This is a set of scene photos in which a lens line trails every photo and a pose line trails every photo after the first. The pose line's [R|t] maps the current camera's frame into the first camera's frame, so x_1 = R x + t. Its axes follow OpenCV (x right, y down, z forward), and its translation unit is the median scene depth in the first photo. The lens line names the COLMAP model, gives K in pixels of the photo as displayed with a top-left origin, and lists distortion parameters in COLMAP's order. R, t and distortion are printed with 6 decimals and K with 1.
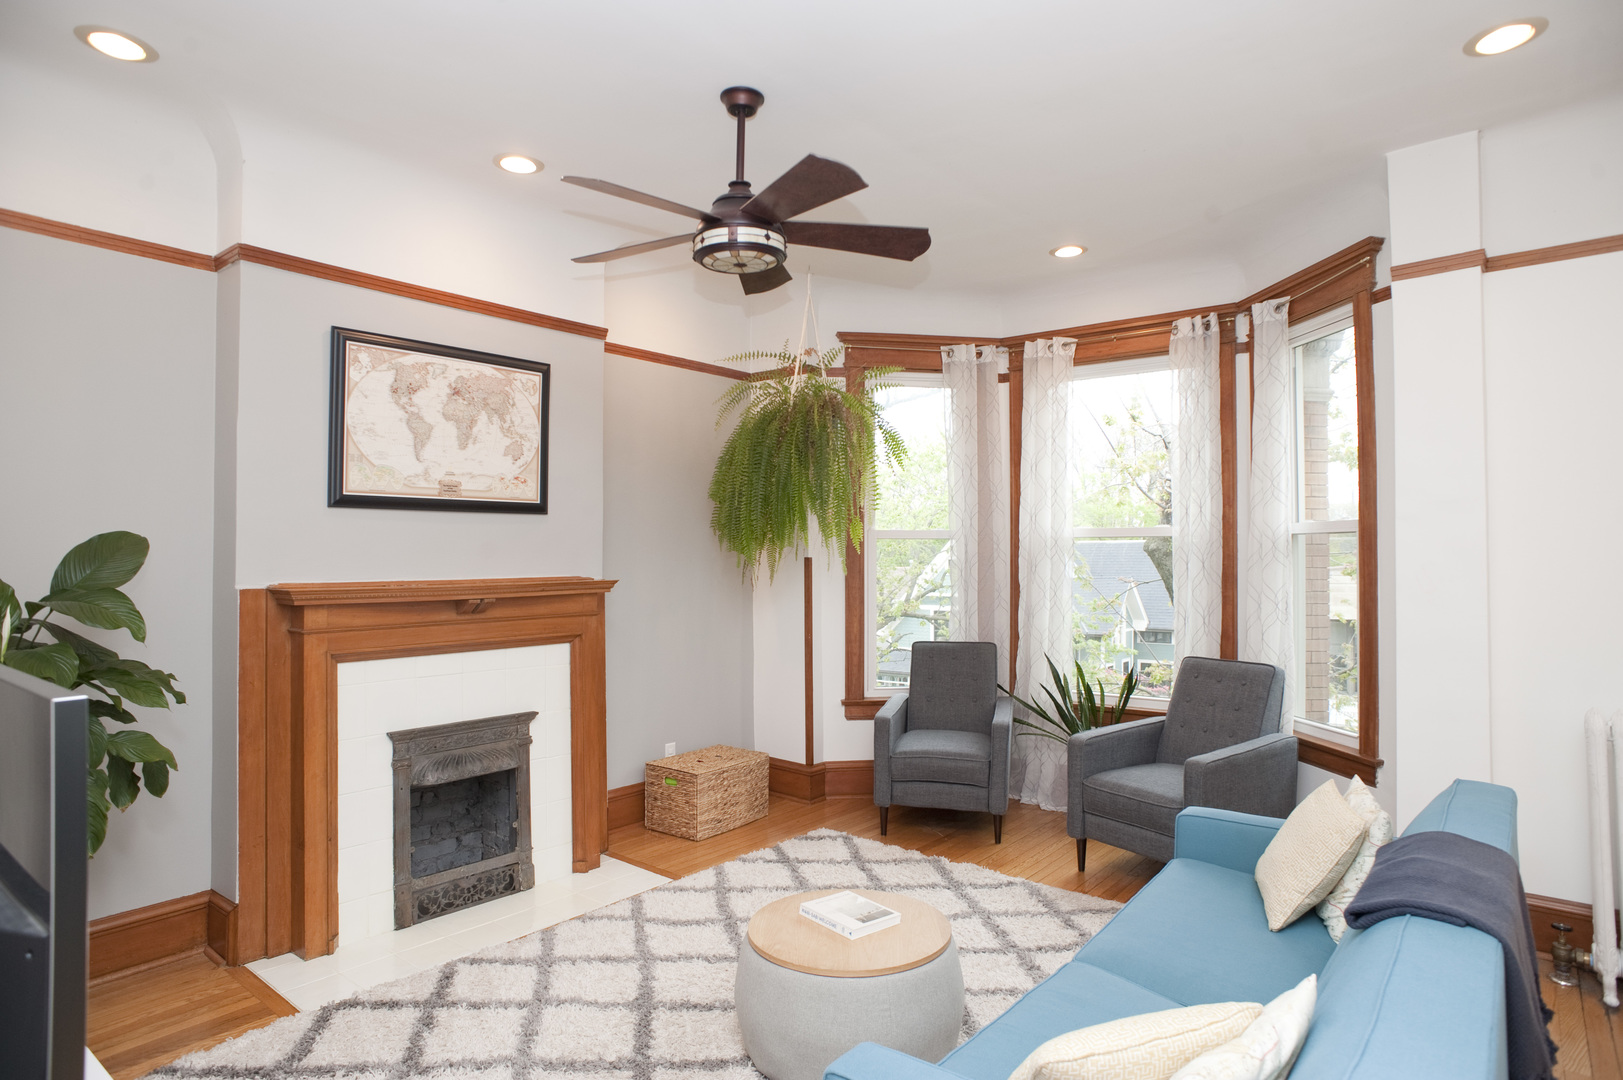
lens RADIAL K [[923.0, 0, 818.2], [0, 923.0, 539.3], [0, 0, 1]] dist [-0.095065, 0.063982]
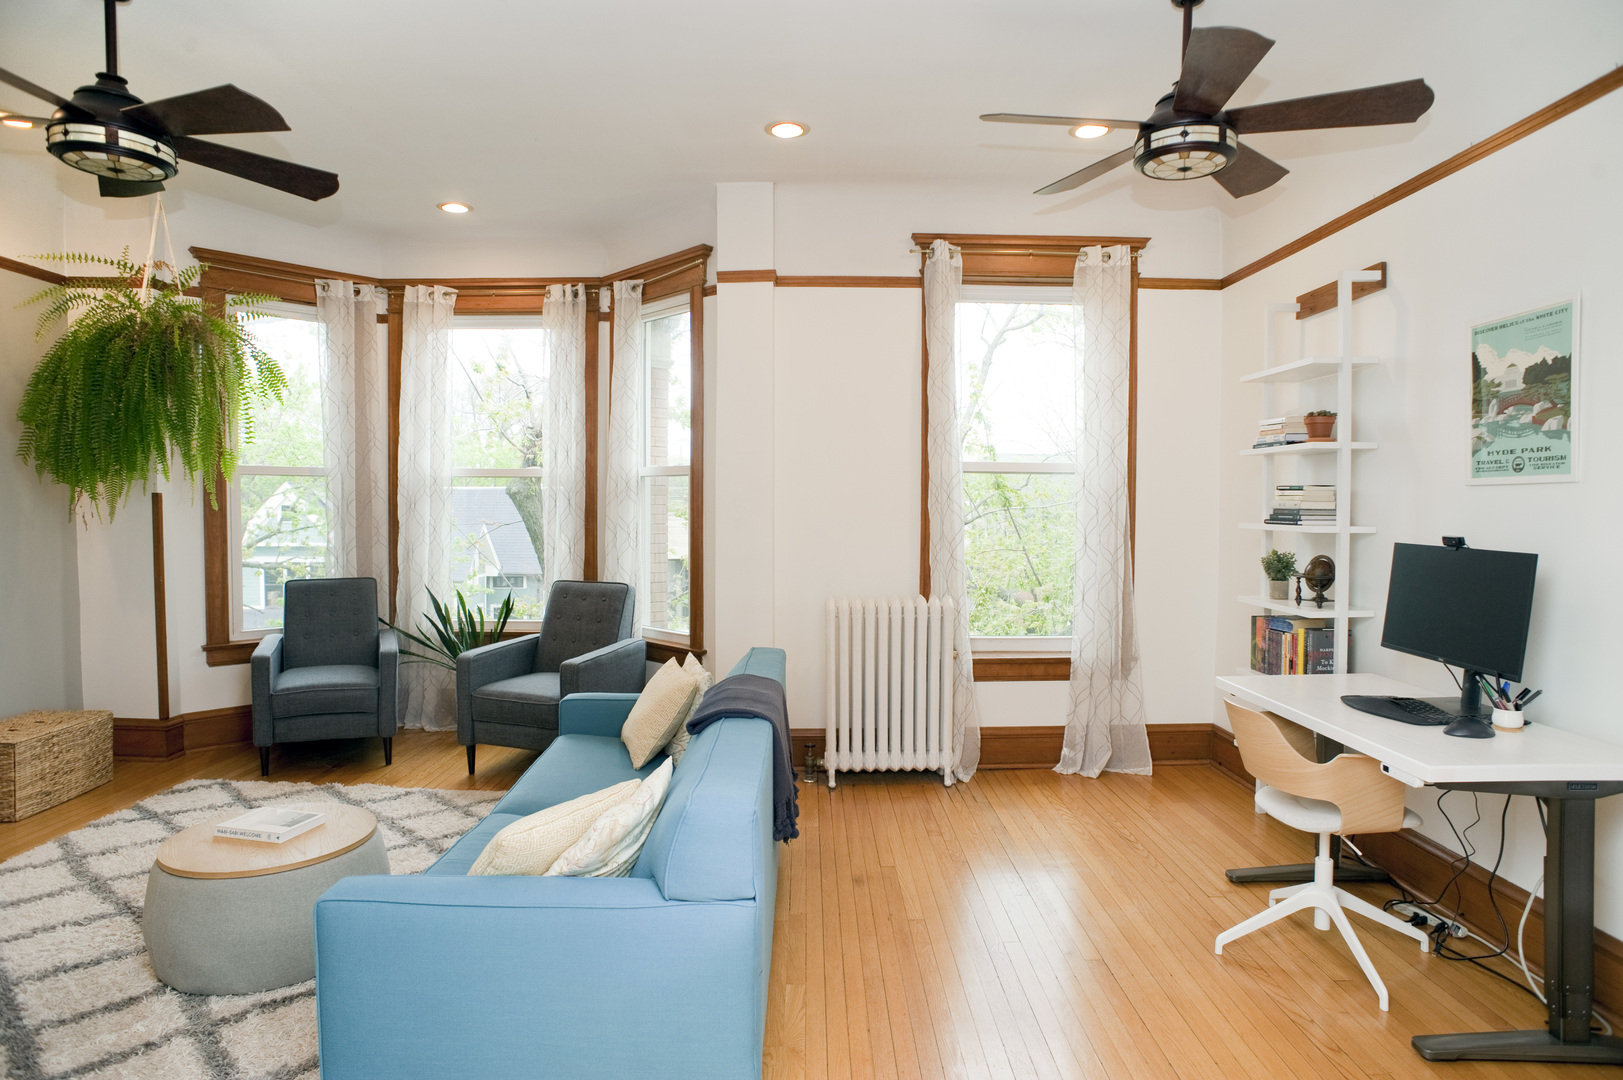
lens RADIAL K [[923.0, 0, 815.8], [0, 923.0, 539.1], [0, 0, 1]] dist [-0.095065, 0.063982]
pose [[0.776425, -0.019854, 0.629896, -0.083399], [-0.016177, 0.998546, 0.051414, 0.012431], [-0.630002, -0.050109, 0.774975, -0.126234]]
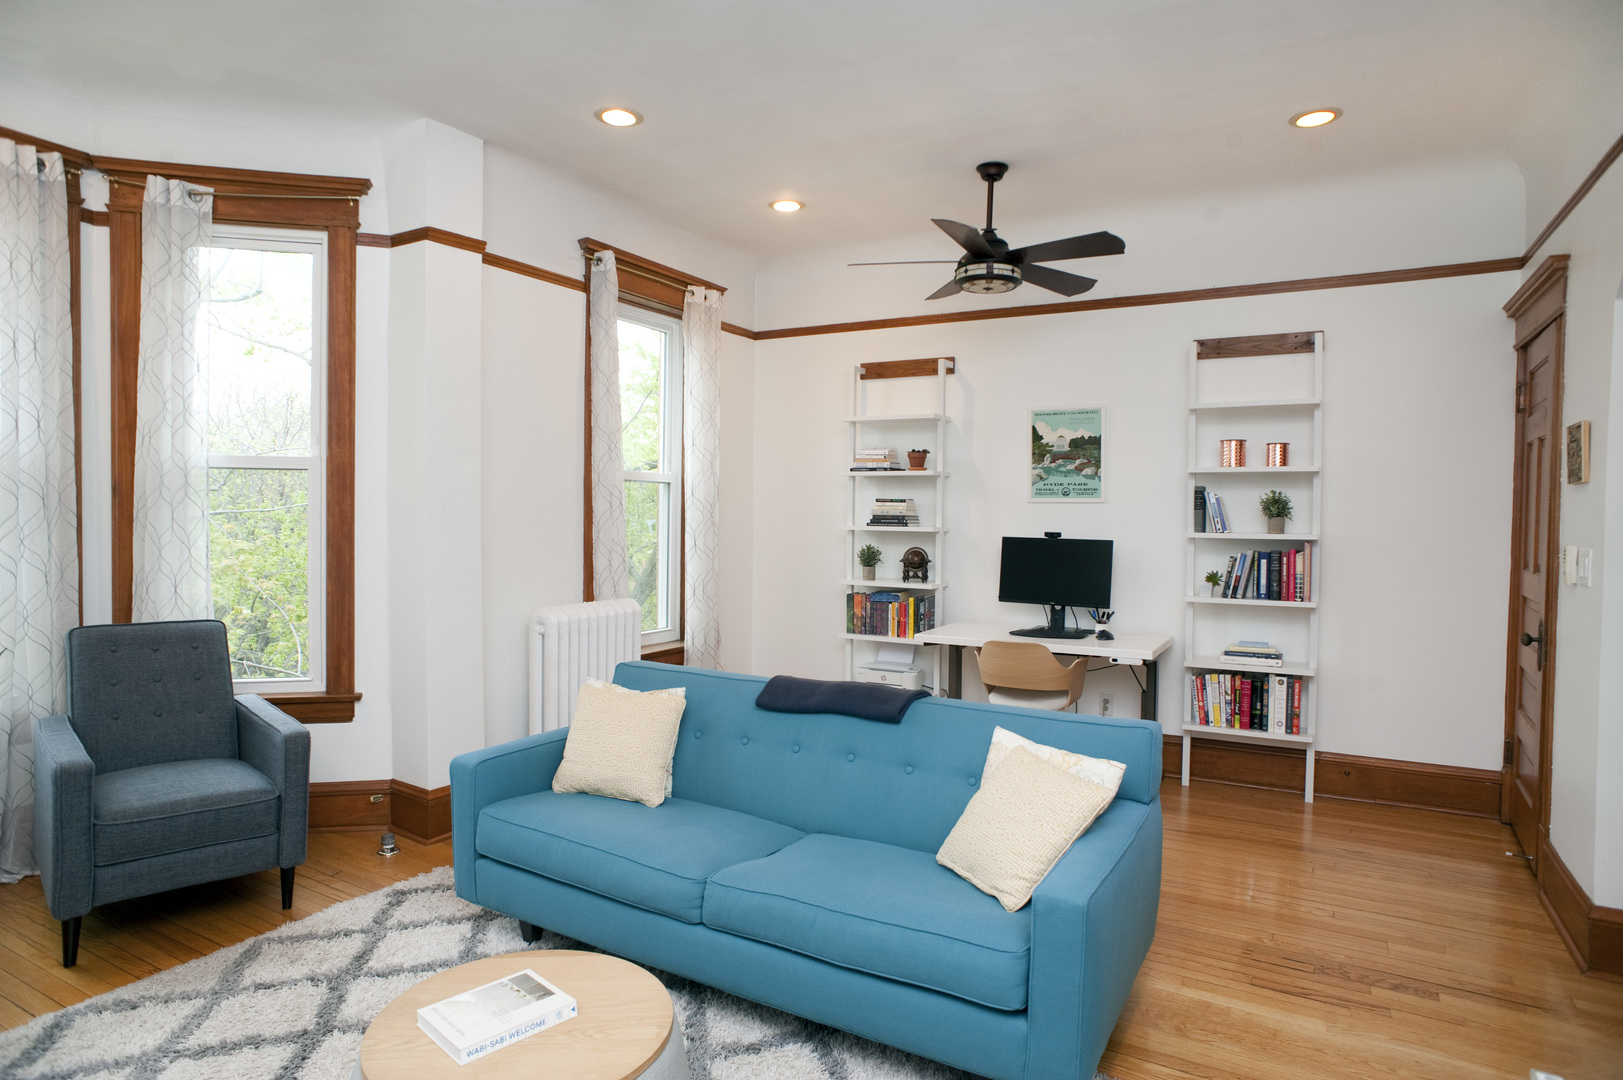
lens RADIAL K [[923.0, 0, 808.4], [0, 923.0, 551.8], [0, 0, 1]] dist [-0.095065, 0.063982]
pose [[-0.148276, -0.040177, 0.988130, -0.436834], [-0.028144, 0.998941, 0.036393, 0.028579], [-0.988545, -0.022414, -0.149250, 0.602146]]
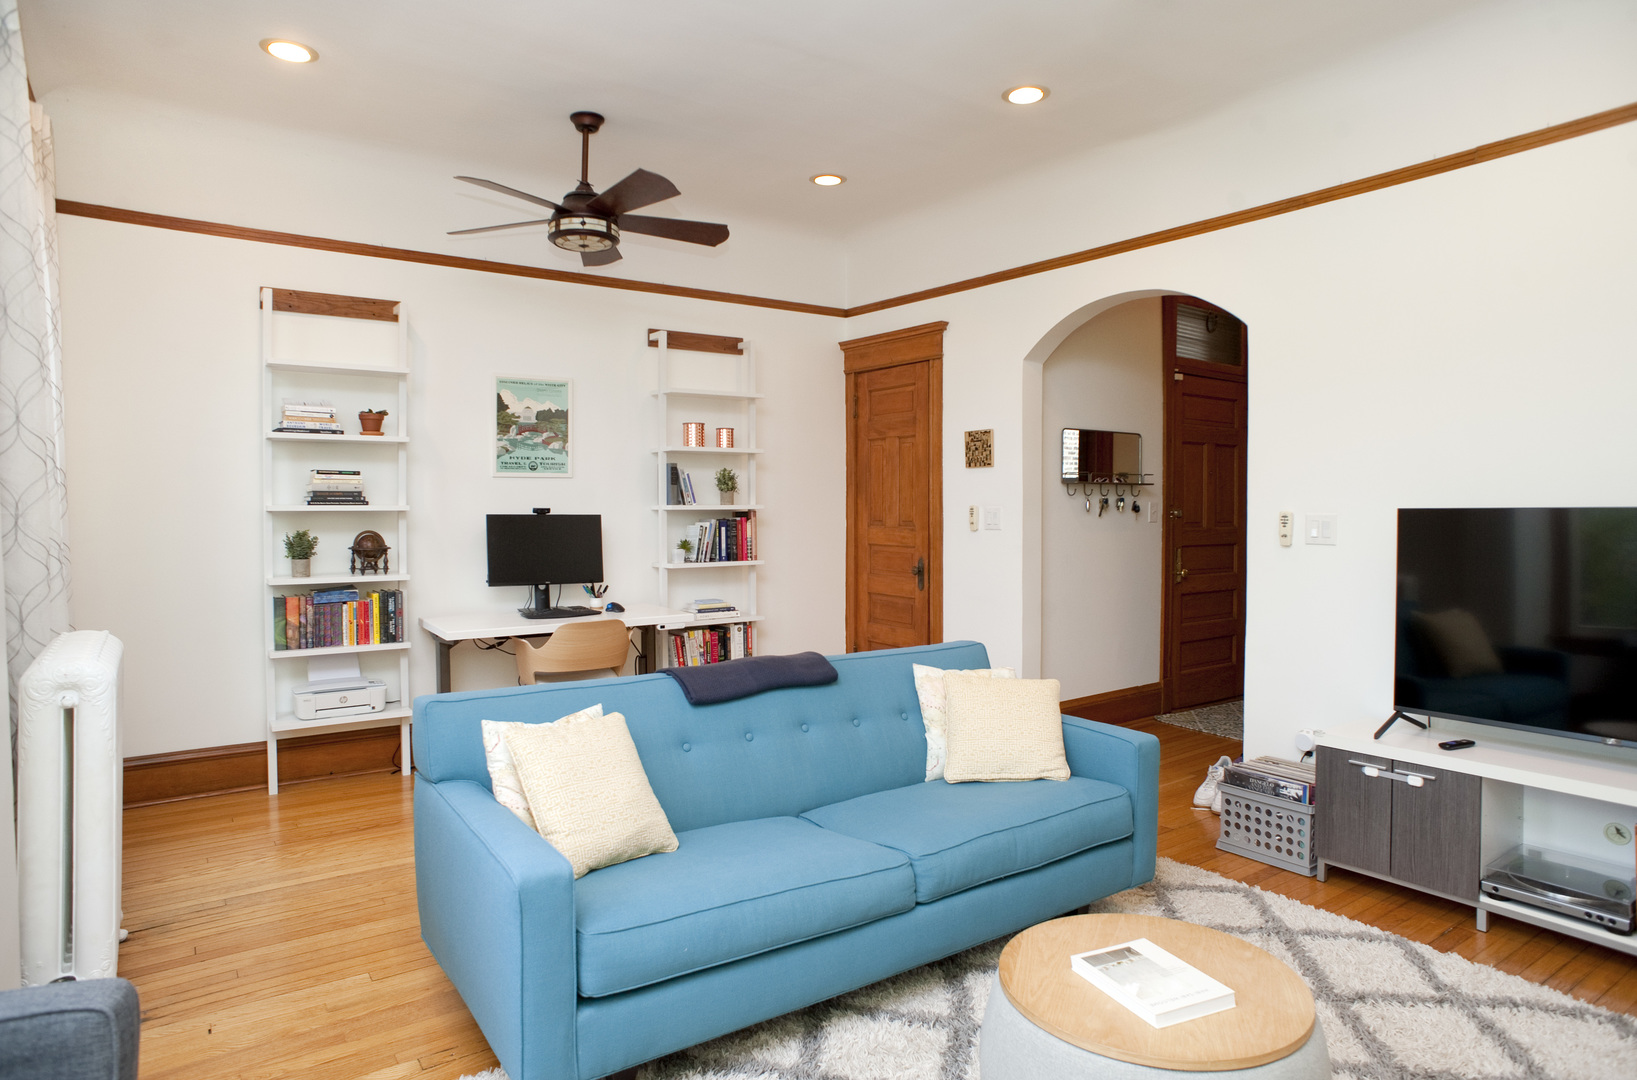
lens RADIAL K [[931.0, 0, 812.1], [0, 931.0, 529.1], [0, 0, 1]] dist [-0.095065, 0.063982]
pose [[-0.952935, -0.005395, 0.303128, 0.043078], [-0.003130, 0.999963, 0.007958, 0.054166], [-0.303159, 0.006634, -0.952917, 1.110178]]
